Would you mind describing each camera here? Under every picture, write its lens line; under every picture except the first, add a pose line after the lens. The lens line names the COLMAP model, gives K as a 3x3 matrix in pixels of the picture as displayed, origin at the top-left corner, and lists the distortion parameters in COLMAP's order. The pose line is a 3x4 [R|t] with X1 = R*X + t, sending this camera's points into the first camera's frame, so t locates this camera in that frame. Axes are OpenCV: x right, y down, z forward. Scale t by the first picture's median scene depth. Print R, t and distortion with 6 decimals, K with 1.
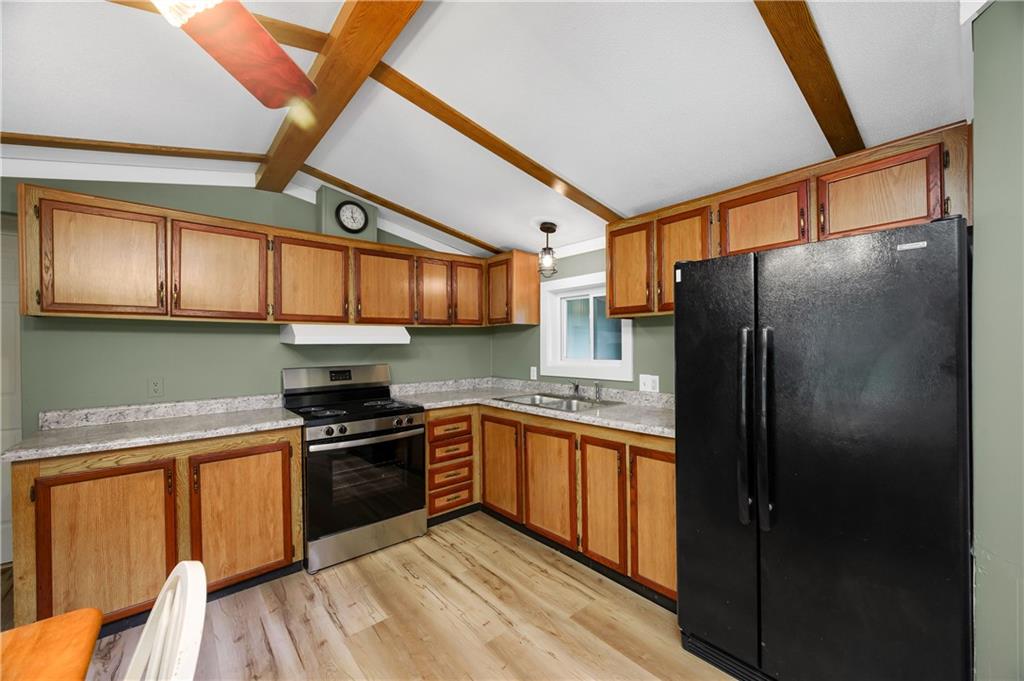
lens RADIAL K [[404.7, 0, 511.8], [0, 404.7, 349.7], [0, 0, 1]] dist [0.000072, 0.000093]
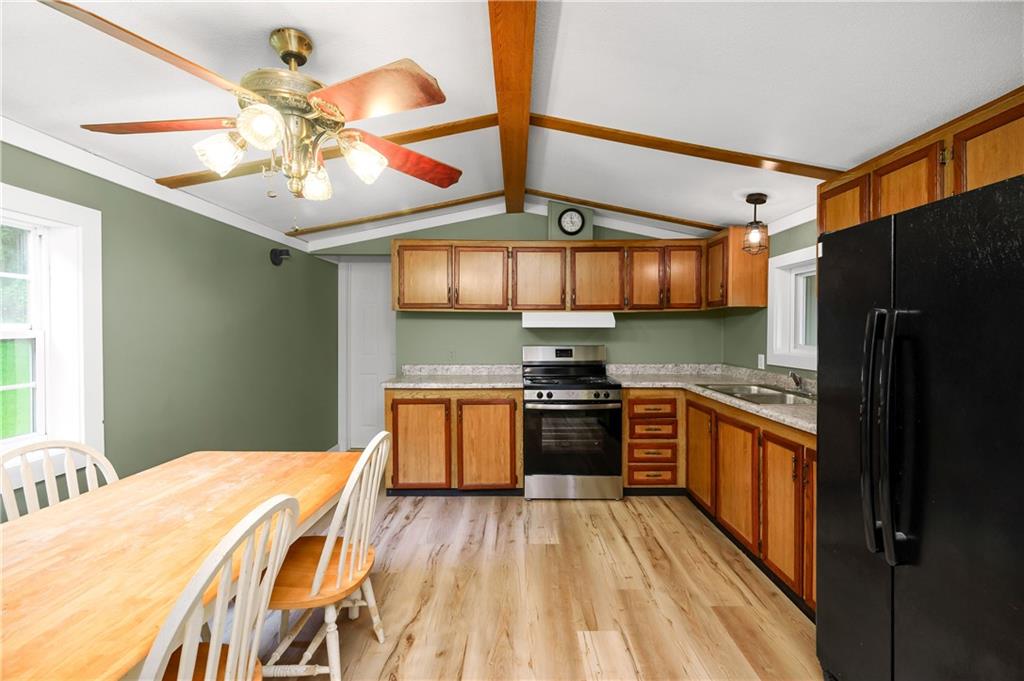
lens RADIAL K [[415.9, 0, 512.0], [0, 415.9, 340.5], [0, 0, 1]] dist [-0.000114, -0.000088]
pose [[0.758248, 0.026546, -0.651425, 0.316630], [-0.015467, 0.999622, 0.022732, -0.000622], [0.651782, -0.007161, 0.758372, -0.059347]]
